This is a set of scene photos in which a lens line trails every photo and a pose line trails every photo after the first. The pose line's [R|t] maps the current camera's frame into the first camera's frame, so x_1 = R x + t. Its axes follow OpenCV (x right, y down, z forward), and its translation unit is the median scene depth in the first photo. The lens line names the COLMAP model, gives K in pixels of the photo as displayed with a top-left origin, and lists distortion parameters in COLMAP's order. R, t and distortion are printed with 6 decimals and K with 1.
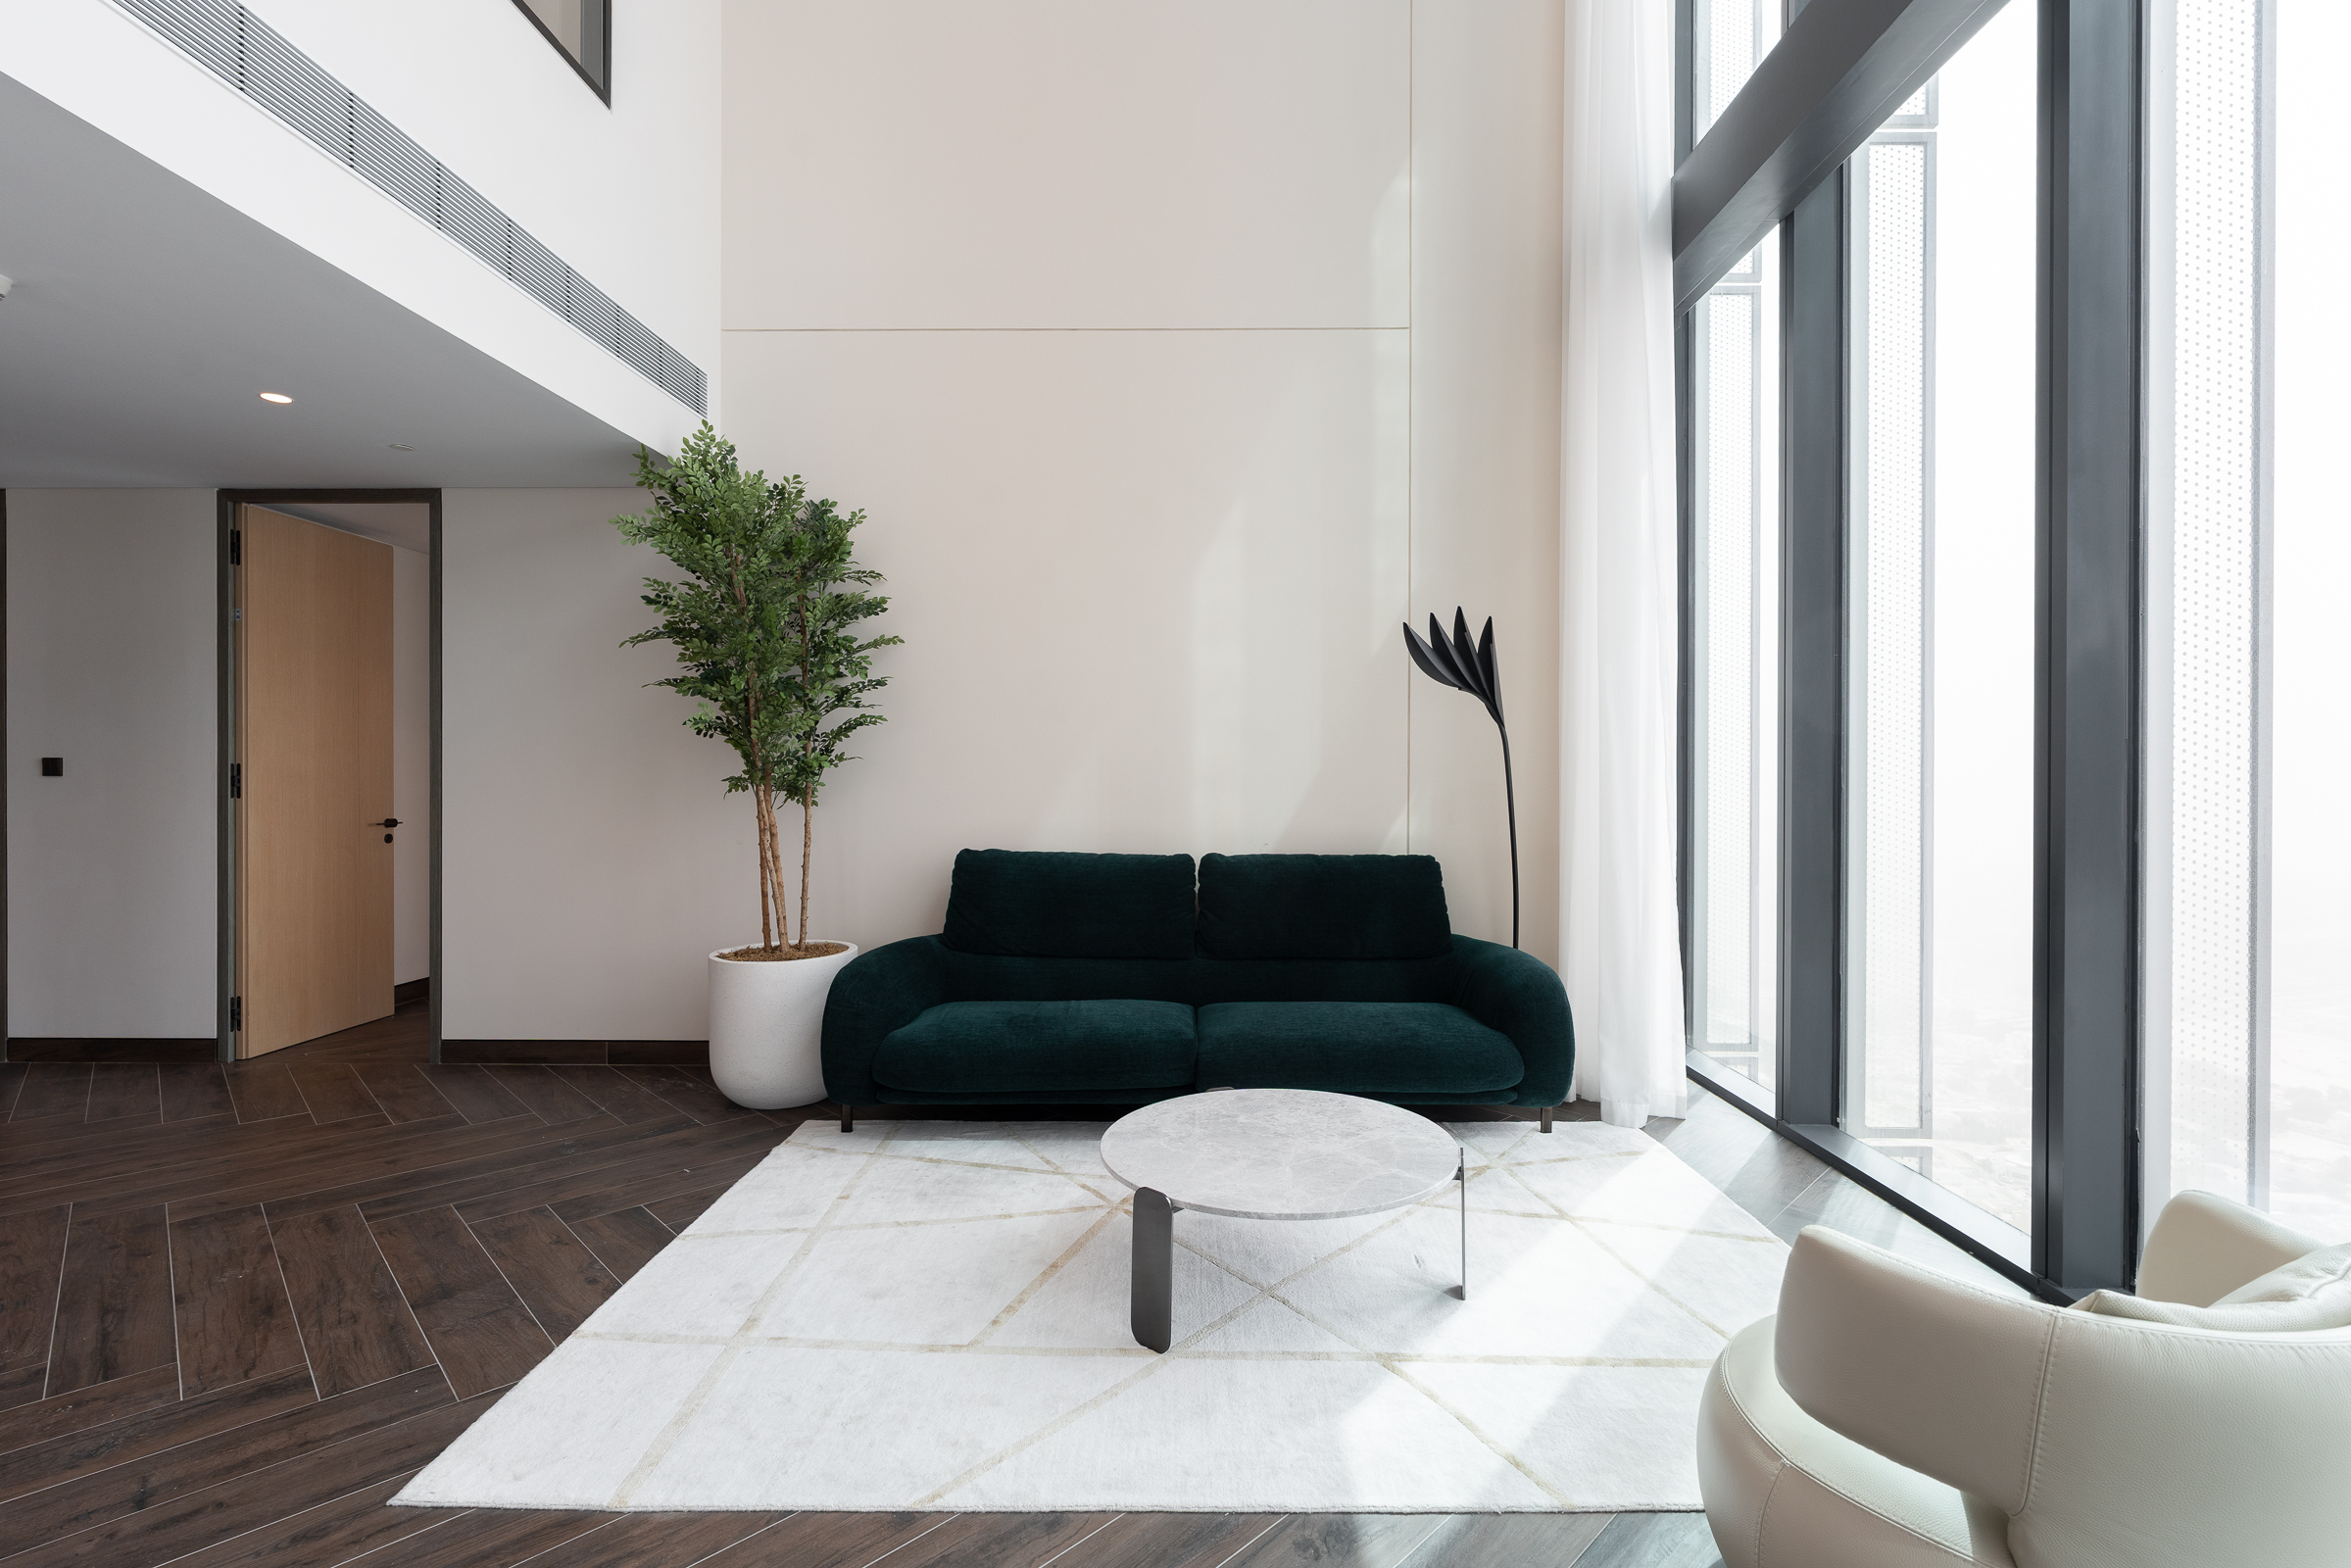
lens RADIAL K [[1057.0, 0, 1197.0], [0, 1057.0, 785.7], [0, 0, 1]] dist [-0.007485, -0.000149]
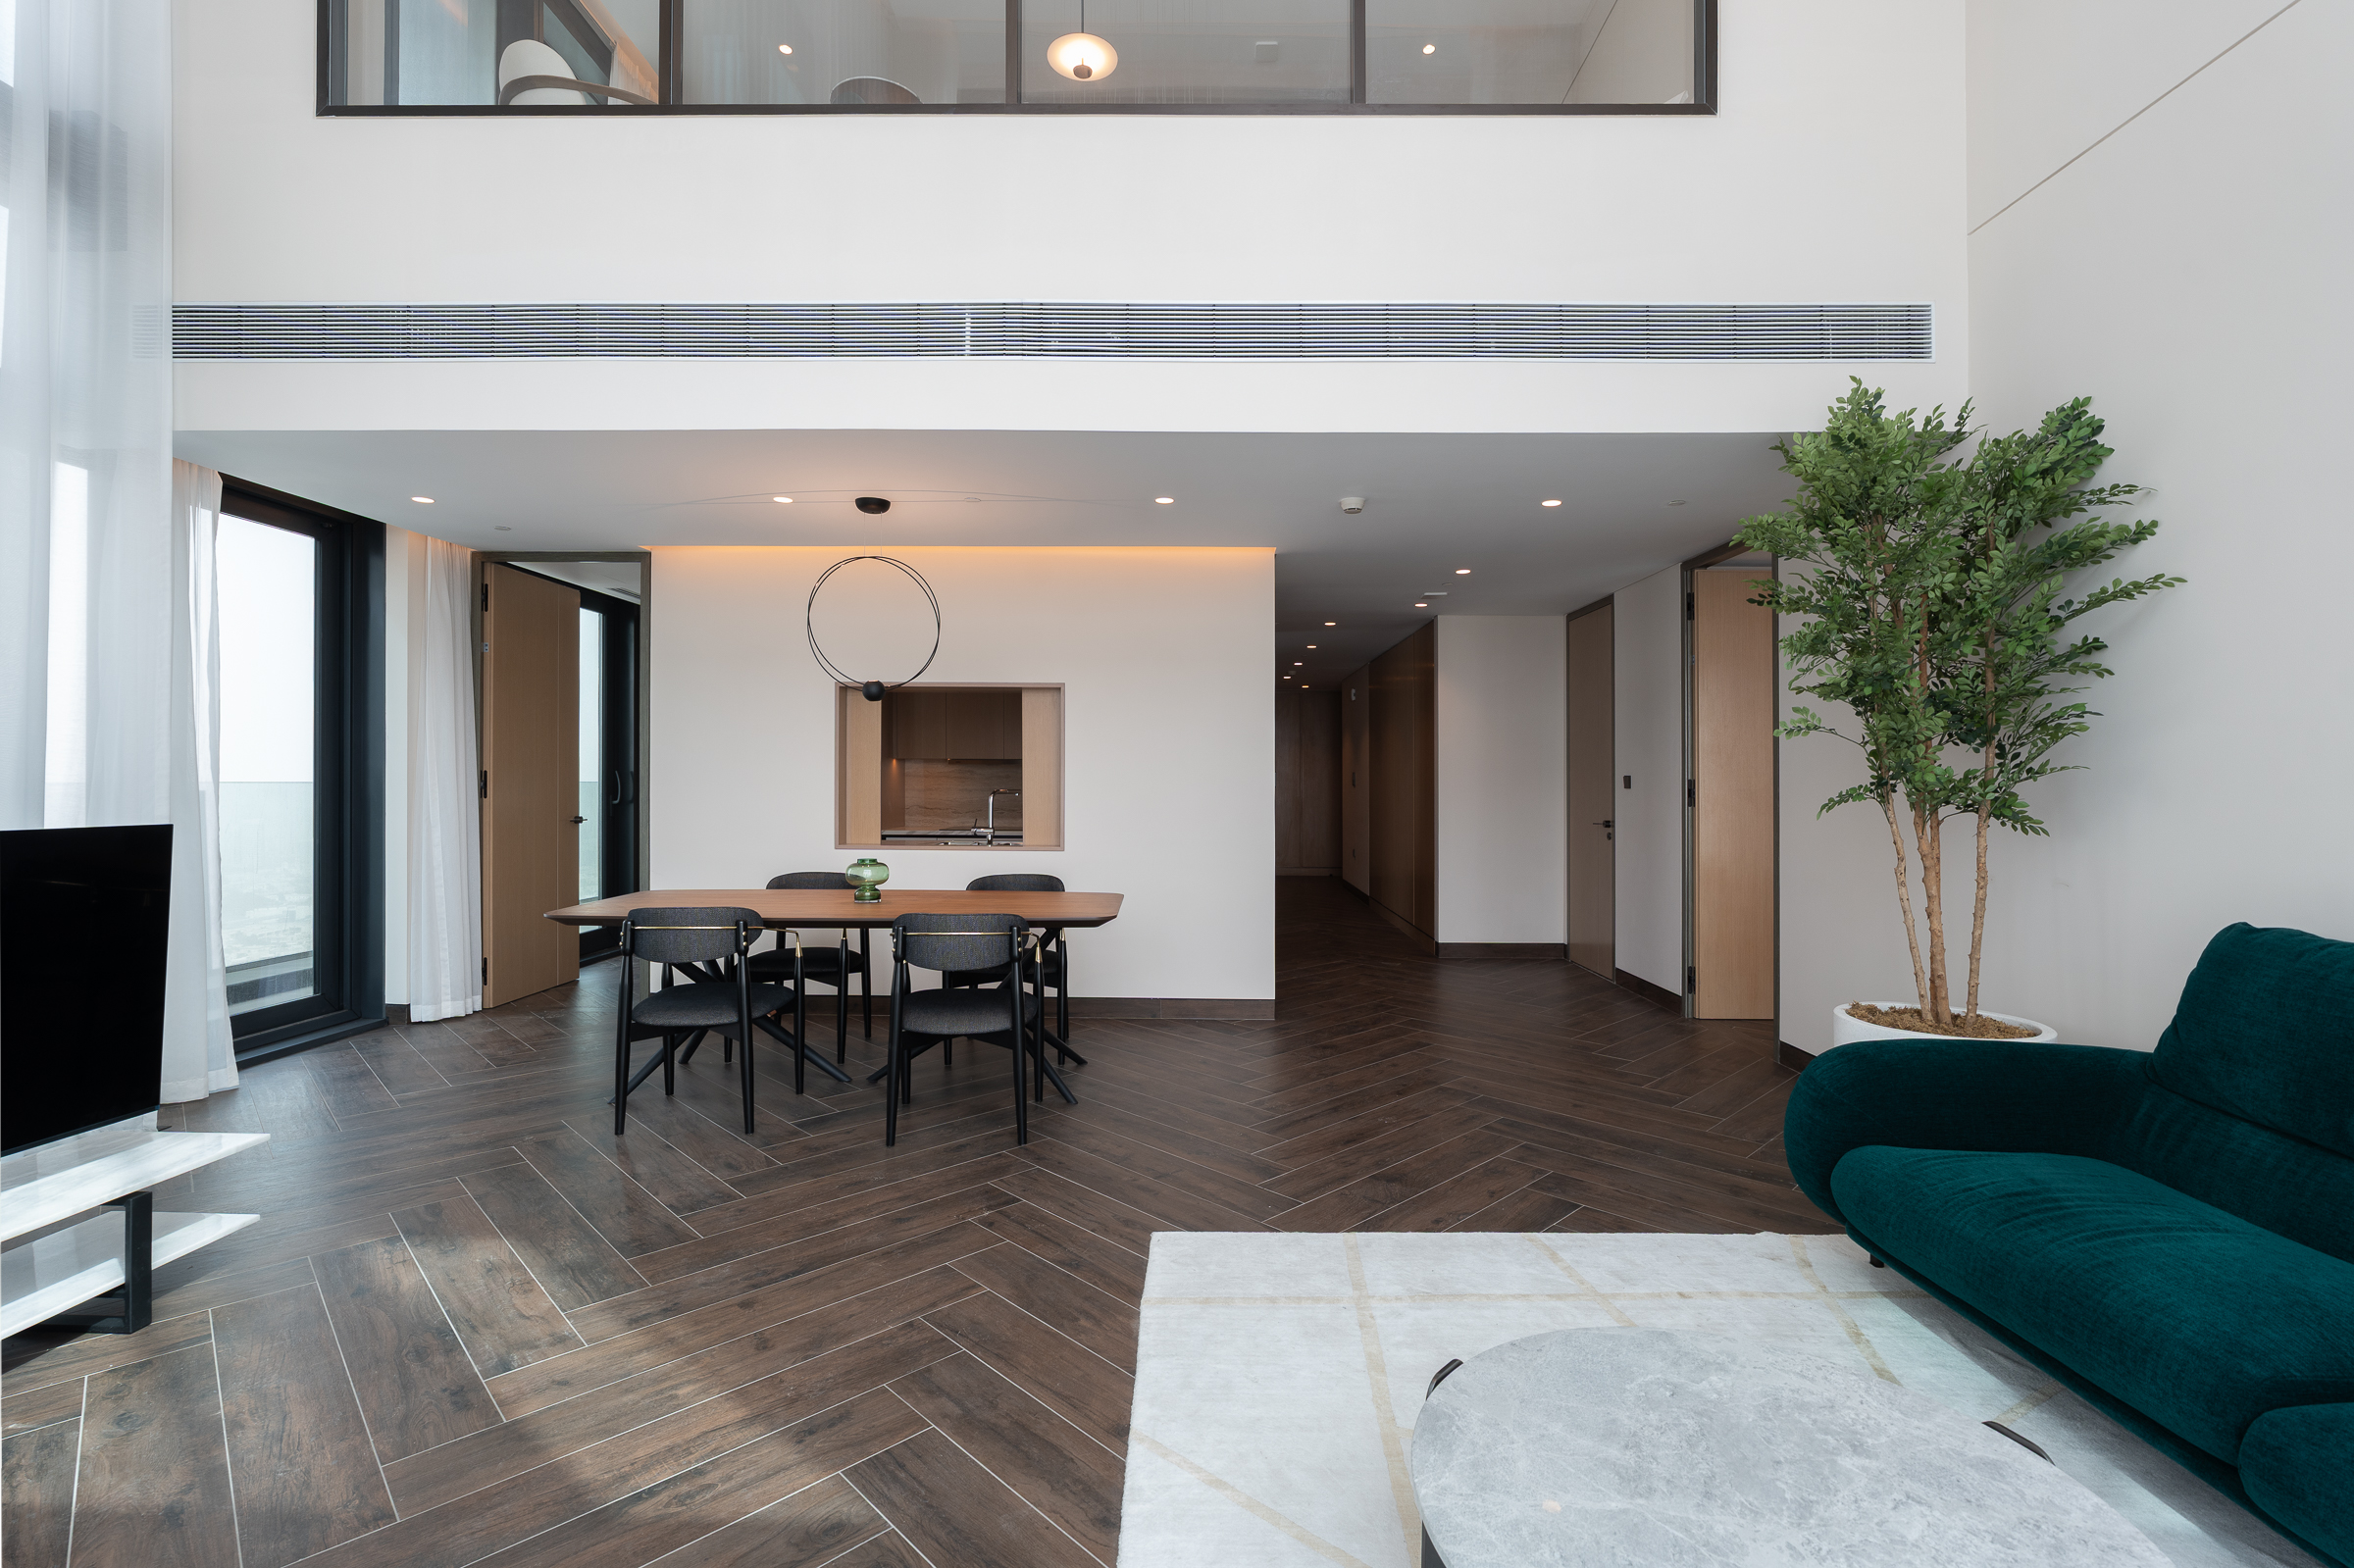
lens RADIAL K [[1058.2, 0, 1198.6], [0, 1058.2, 785.7], [0, 0, 1]] dist [-0.007485, -0.000149]
pose [[0.005772, 0.002646, -0.999980, 0.377802], [-0.020079, 0.999795, 0.002529, -0.005215], [0.999782, 0.020064, 0.005824, 0.460775]]
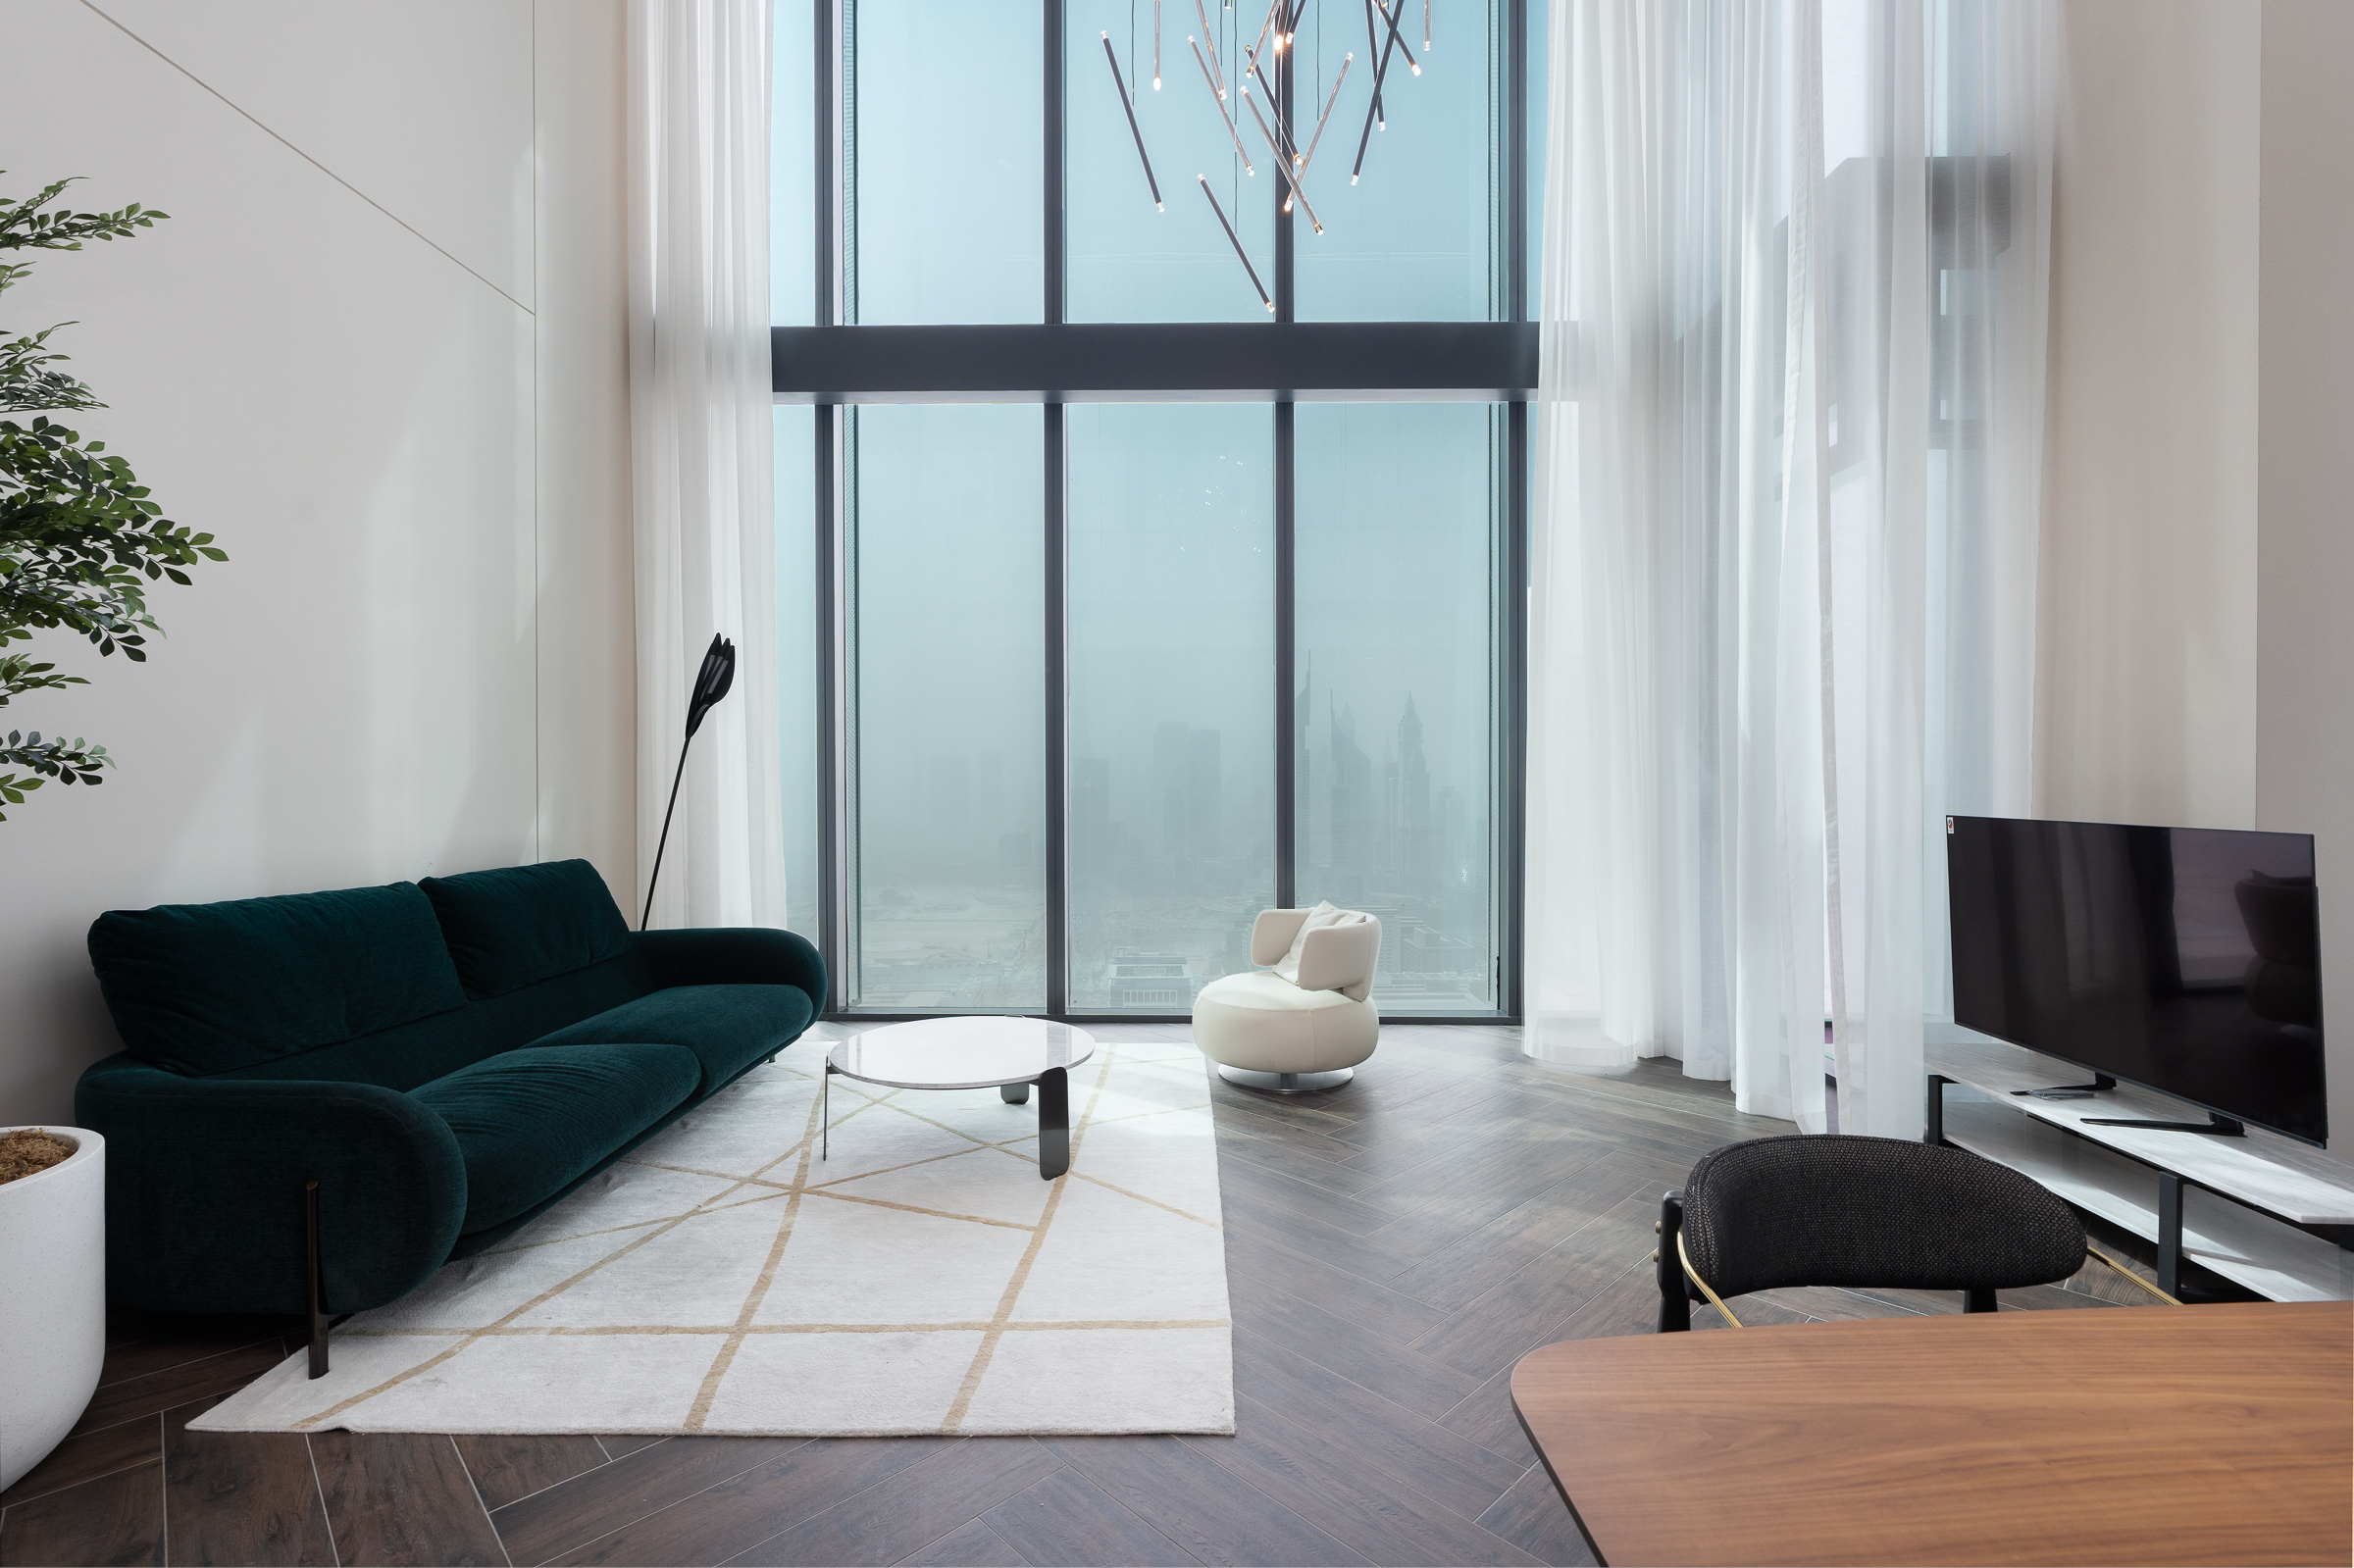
lens RADIAL K [[1058.2, 0, 1198.6], [0, 1058.2, 785.7], [0, 0, 1]] dist [-0.007485, -0.000149]
pose [[0.011701, -0.009777, 0.999884, -0.841138], [0.018579, 0.999782, 0.009559, -0.014827], [-0.999759, 0.018465, 0.011880, 0.454011]]
